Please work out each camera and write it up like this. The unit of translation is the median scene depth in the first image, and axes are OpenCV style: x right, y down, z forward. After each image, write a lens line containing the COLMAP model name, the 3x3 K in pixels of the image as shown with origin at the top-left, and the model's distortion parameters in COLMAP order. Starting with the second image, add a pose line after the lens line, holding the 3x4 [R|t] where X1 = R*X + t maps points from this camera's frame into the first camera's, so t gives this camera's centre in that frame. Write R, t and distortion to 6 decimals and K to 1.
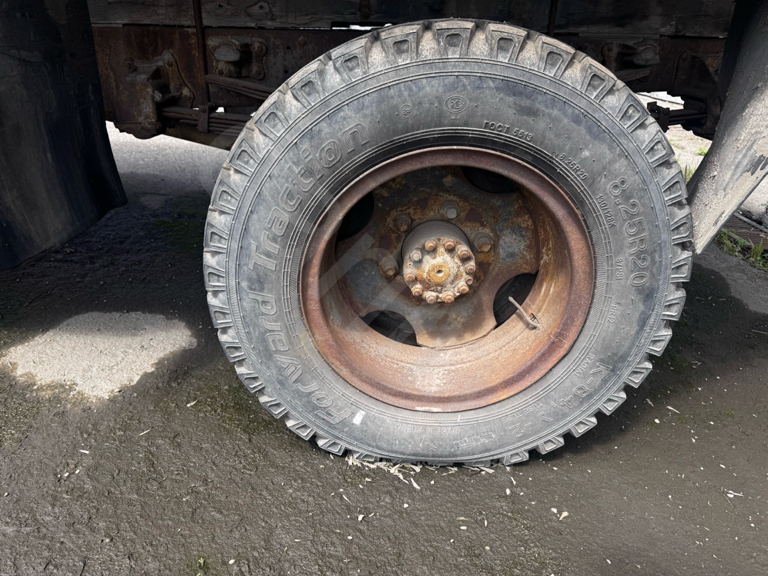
lens RADIAL K [[556.0, 0, 384.0], [0, 556.0, 288.0], [0, 0, 1]] dist [0.114560, -0.185436]
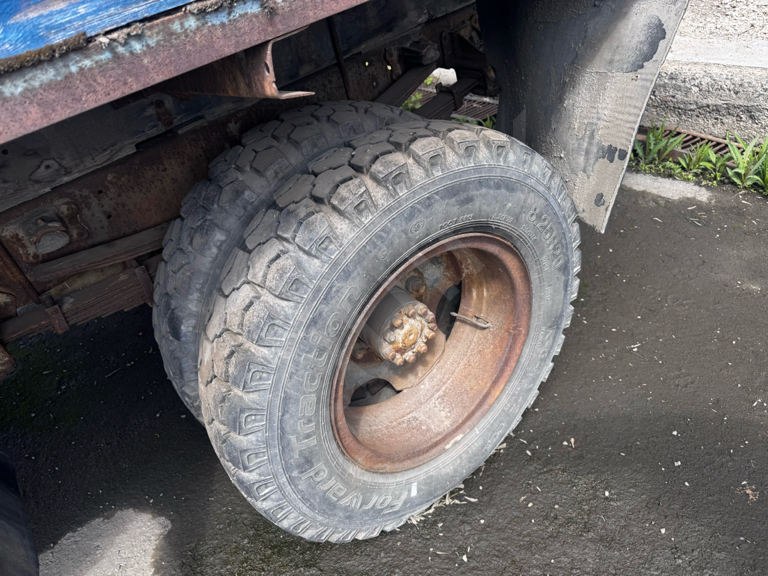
lens RADIAL K [[574.8, 0, 294.2], [0, 574.8, 234.1], [0, 0, 1]] dist [0.146417, -0.215679]
pose [[0.764120, -0.519870, 0.381910, -0.410779], [0.456274, 0.854085, 0.249705, -0.596387], [-0.455998, -0.016549, 0.889827, 0.106094]]
